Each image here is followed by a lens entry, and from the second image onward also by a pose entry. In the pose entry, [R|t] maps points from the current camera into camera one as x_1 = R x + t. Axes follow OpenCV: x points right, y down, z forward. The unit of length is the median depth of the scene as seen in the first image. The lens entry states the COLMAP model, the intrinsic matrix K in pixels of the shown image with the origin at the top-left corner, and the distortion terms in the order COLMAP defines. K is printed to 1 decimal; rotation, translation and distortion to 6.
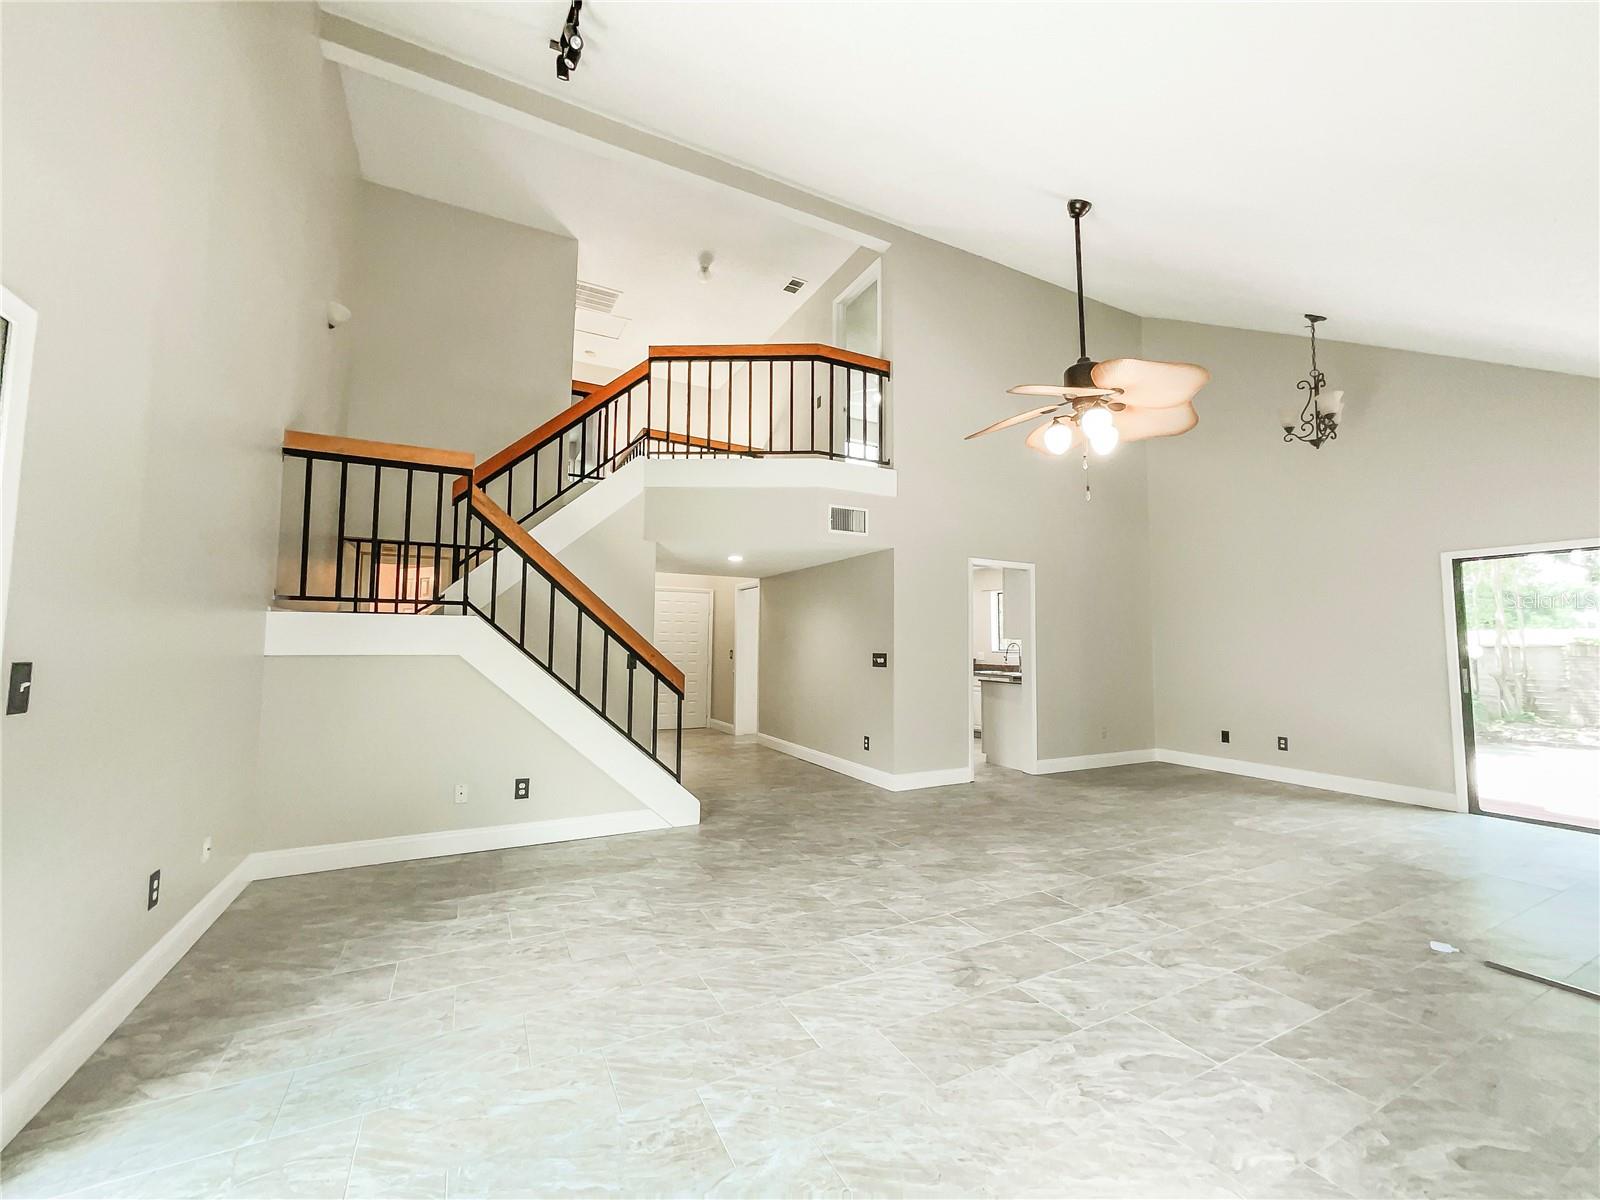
lens RADIAL K [[632.1, 0, 807.3], [0, 632.1, 600.4], [0, 0, 1]] dist [0.026007, -0.011608]
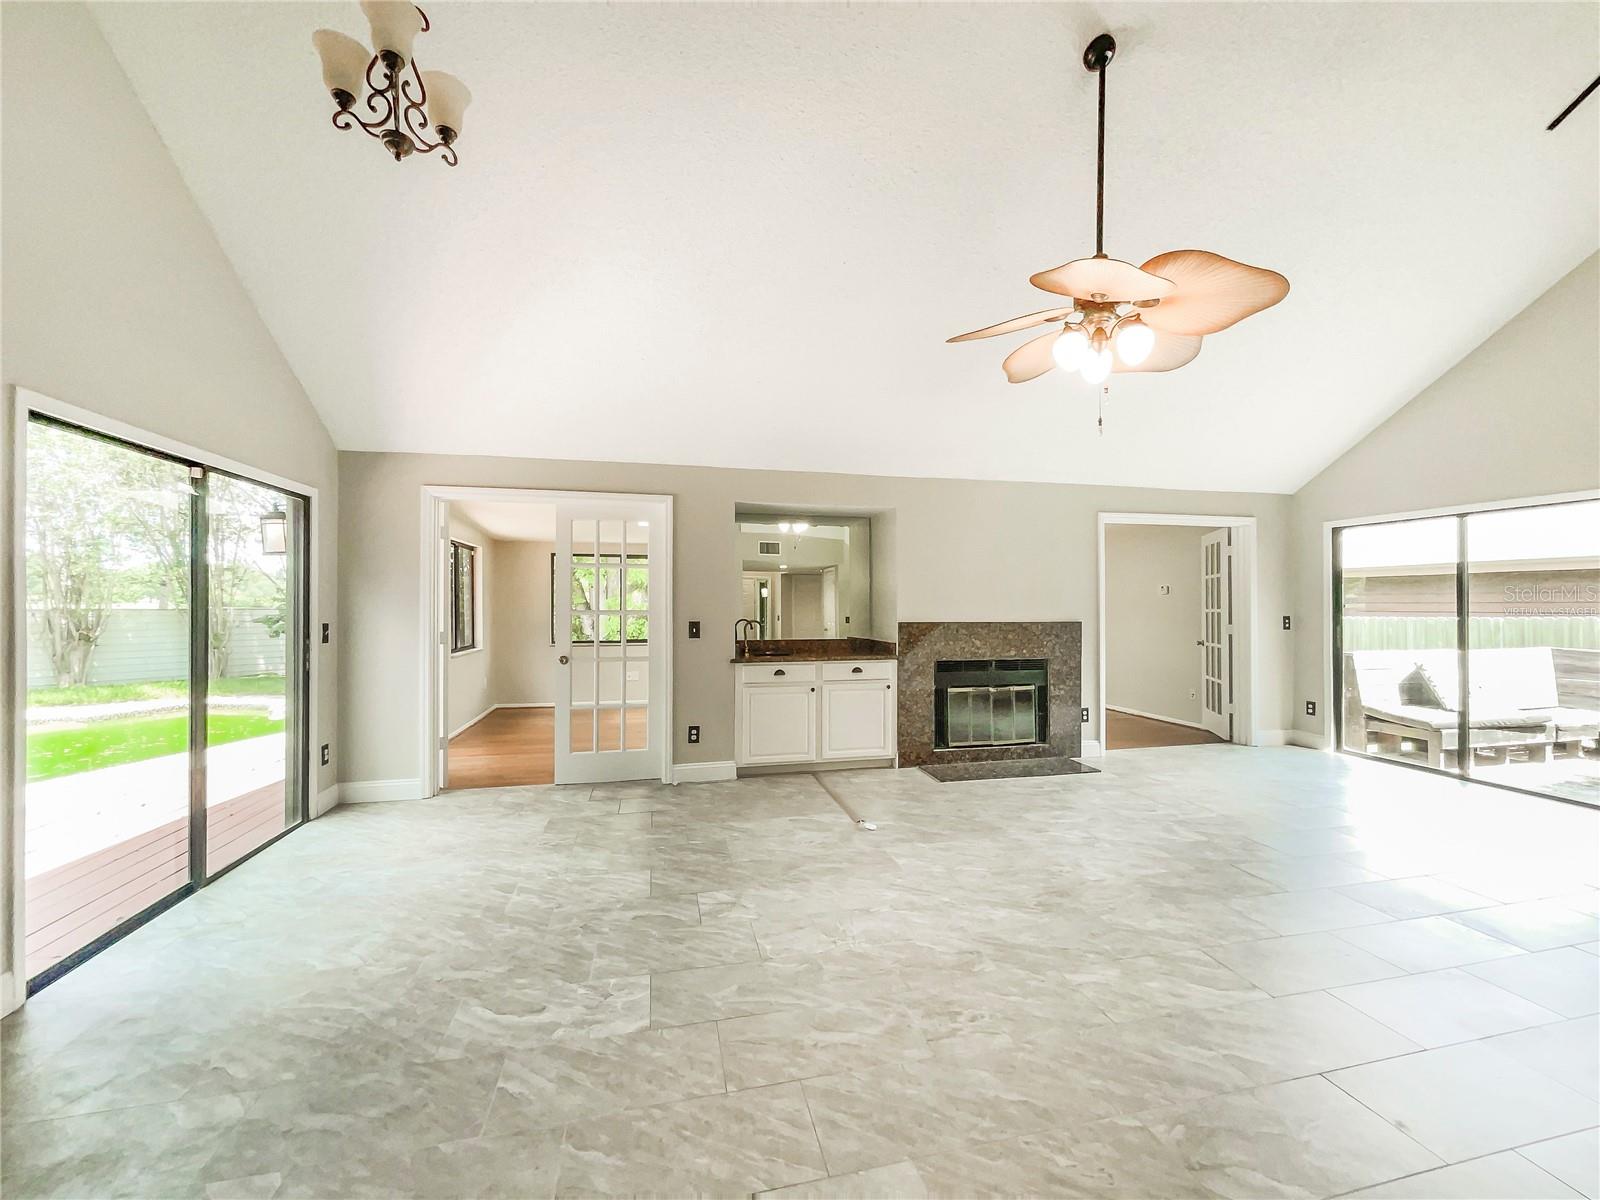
lens RADIAL K [[632.1, 0, 807.3], [0, 632.1, 600.4], [0, 0, 1]] dist [0.026007, -0.011608]
pose [[-0.968959, -0.007448, 0.247108, 0.710488], [-0.029831, 0.995765, -0.086959, 0.151842], [-0.245414, -0.091632, -0.965078, 2.213676]]
